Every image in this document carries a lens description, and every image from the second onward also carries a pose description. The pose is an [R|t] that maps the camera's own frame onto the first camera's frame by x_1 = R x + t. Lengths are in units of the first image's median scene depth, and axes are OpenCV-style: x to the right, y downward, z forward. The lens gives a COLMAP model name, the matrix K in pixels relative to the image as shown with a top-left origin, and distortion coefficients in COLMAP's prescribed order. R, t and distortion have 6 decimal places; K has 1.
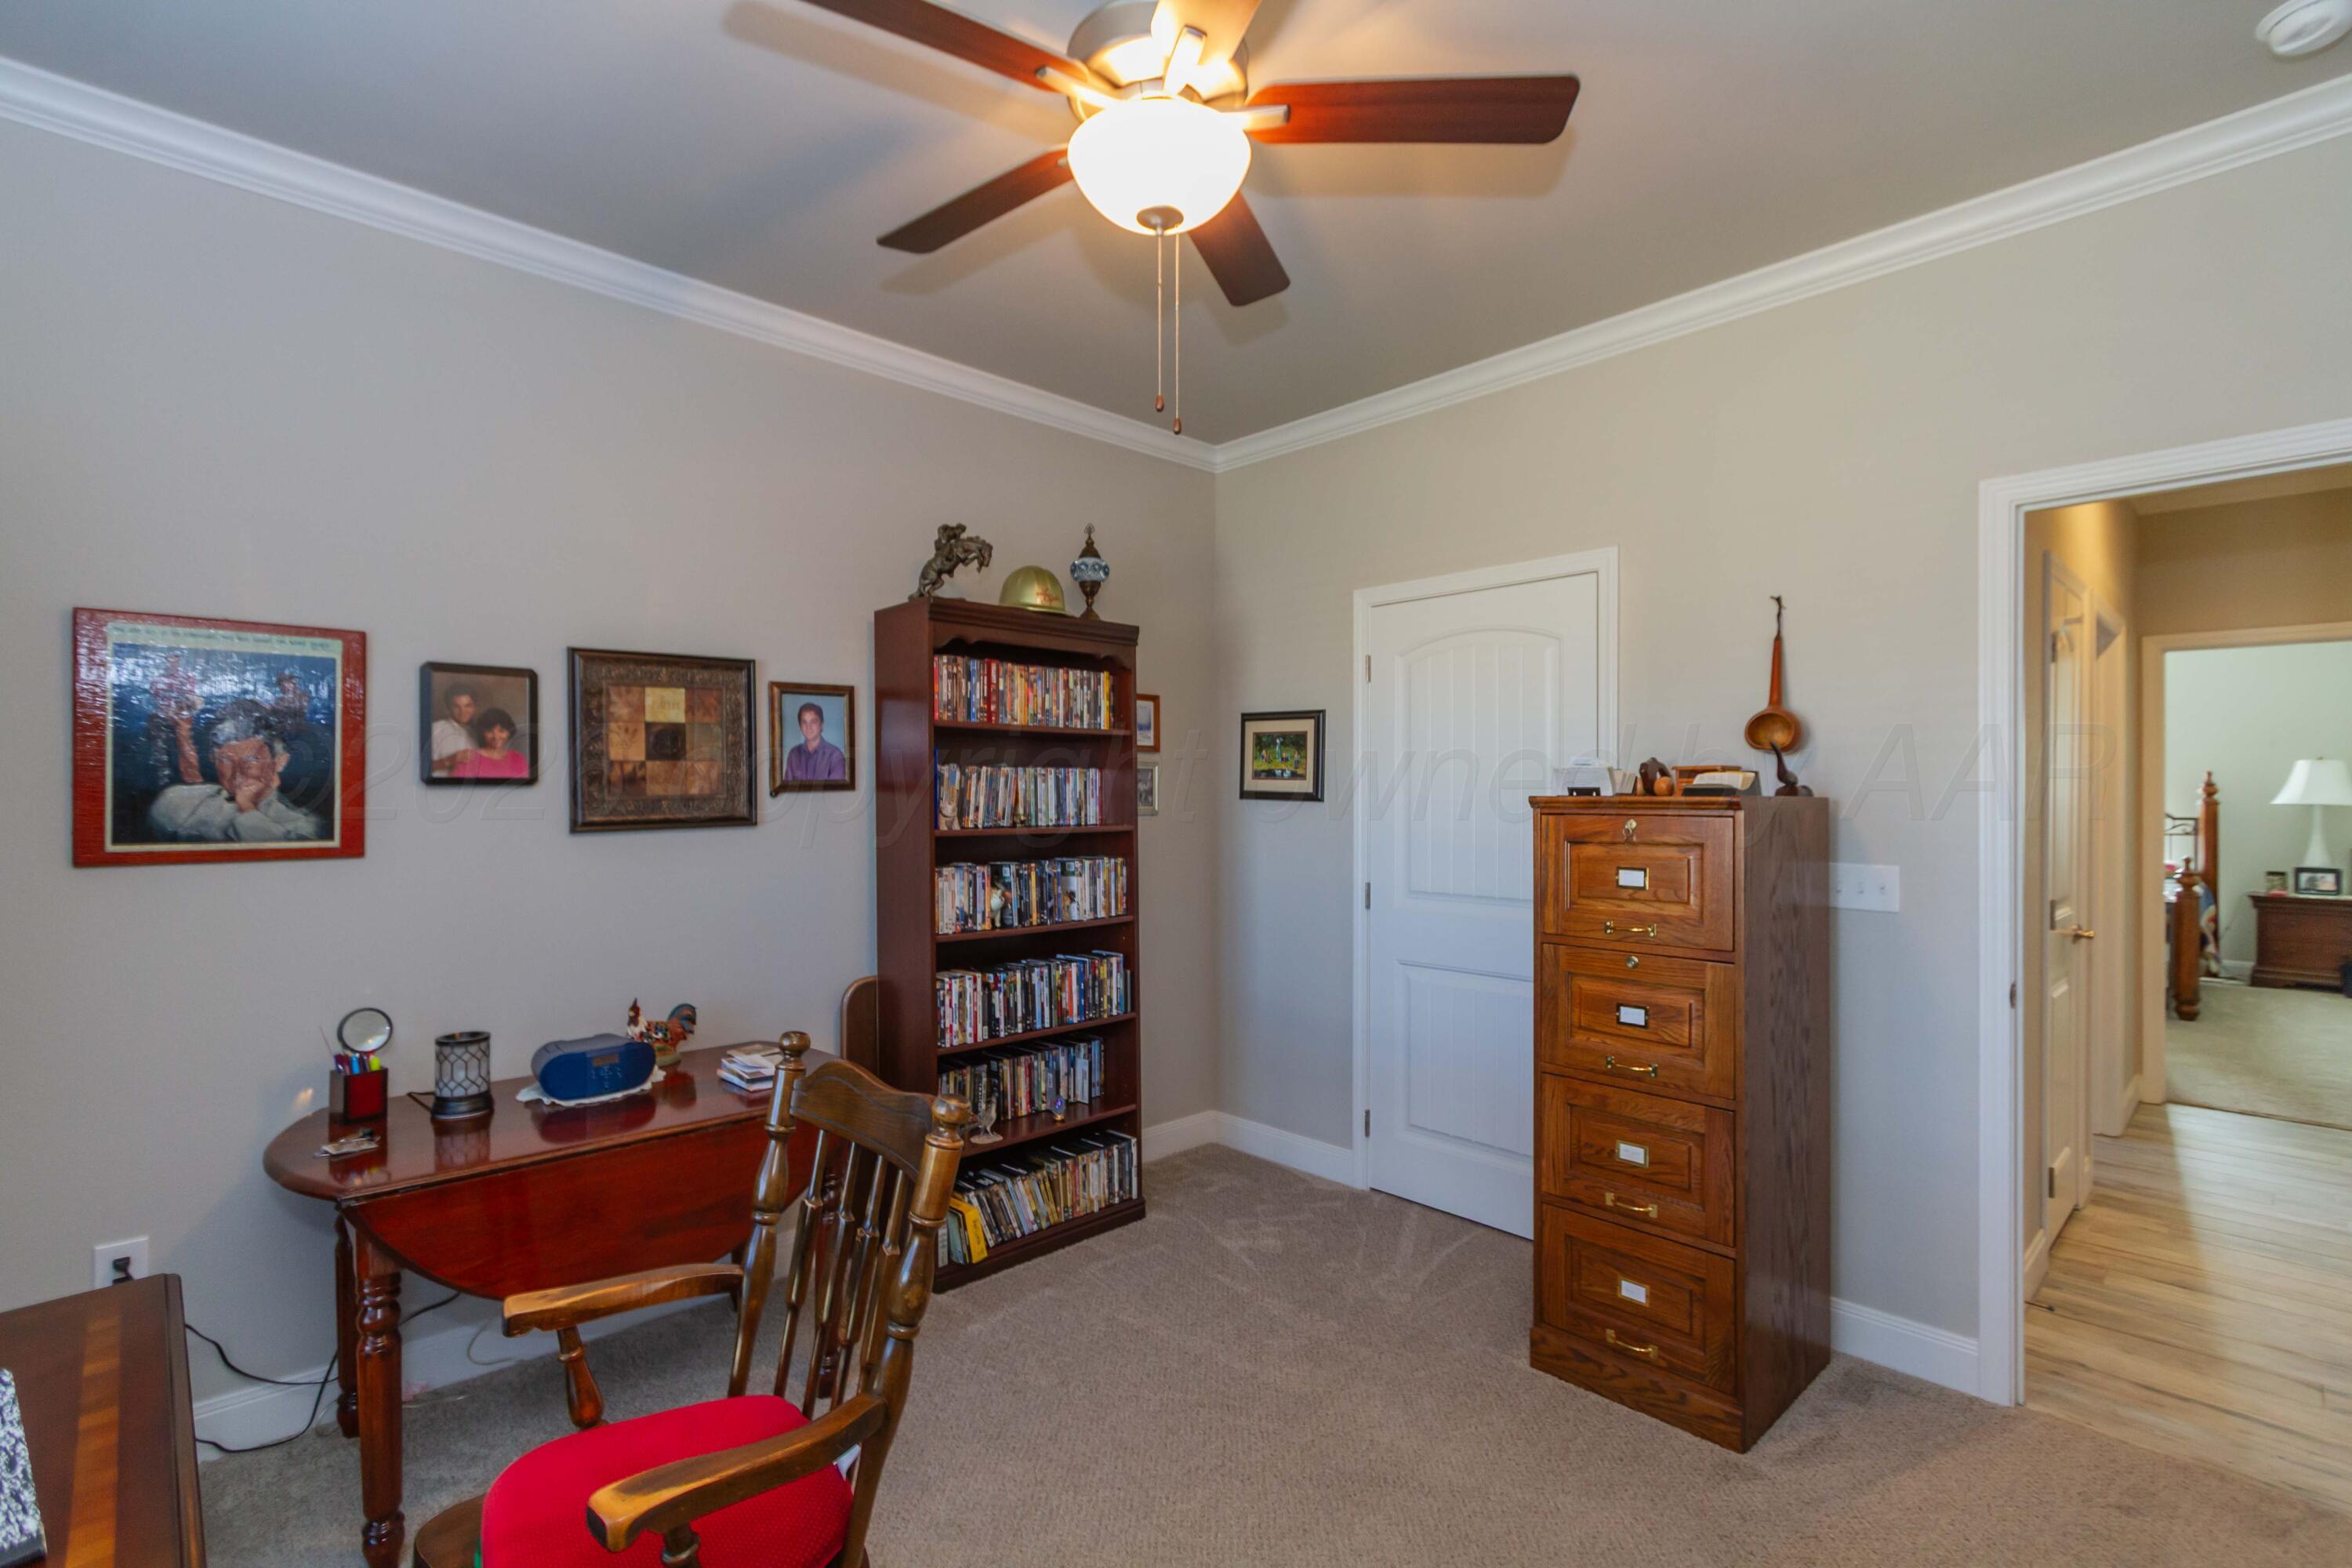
lens RADIAL K [[1066.2, 0, 1174.0], [0, 1066.2, 802.6], [0, 0, 1]] dist [0.001823, -0.001669]
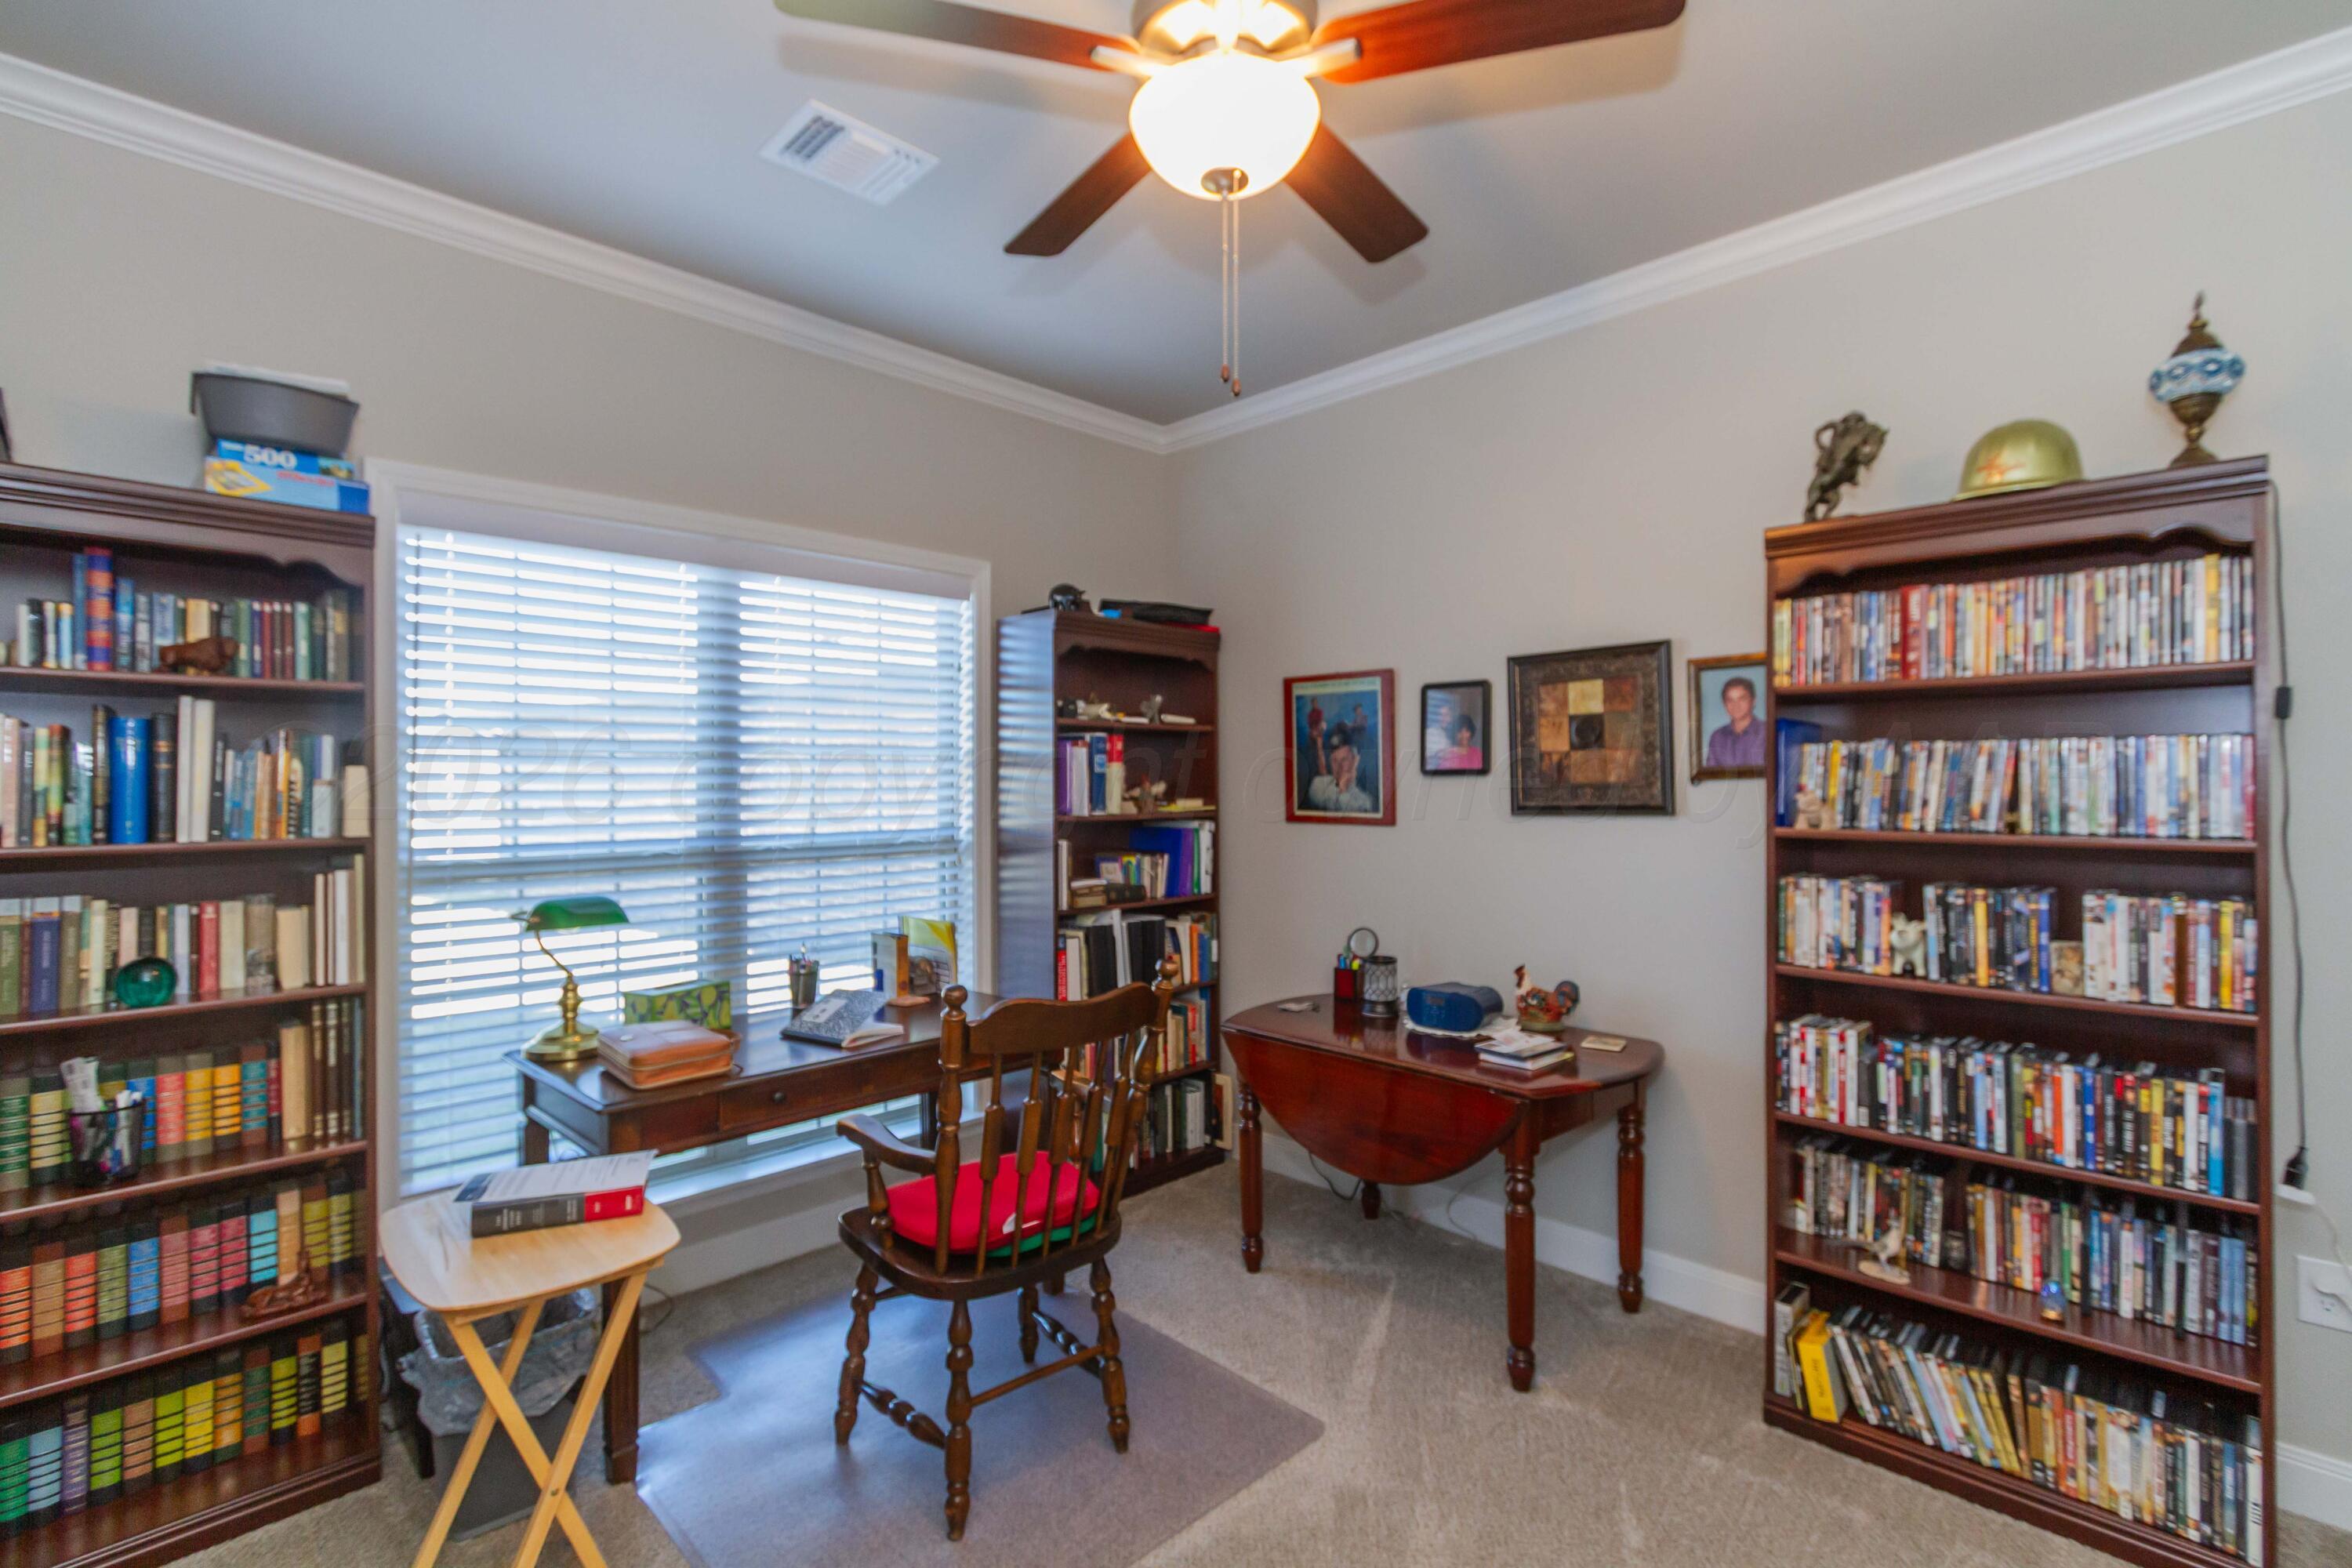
lens RADIAL K [[1066.2, 0, 1174.0], [0, 1066.2, 802.6], [0, 0, 1]] dist [0.001823, -0.001669]
pose [[0.029716, 0.016510, -0.999422, 0.515396], [-0.012556, 0.999791, 0.016143, 0.000384], [0.999480, 0.012069, 0.029917, 0.514561]]
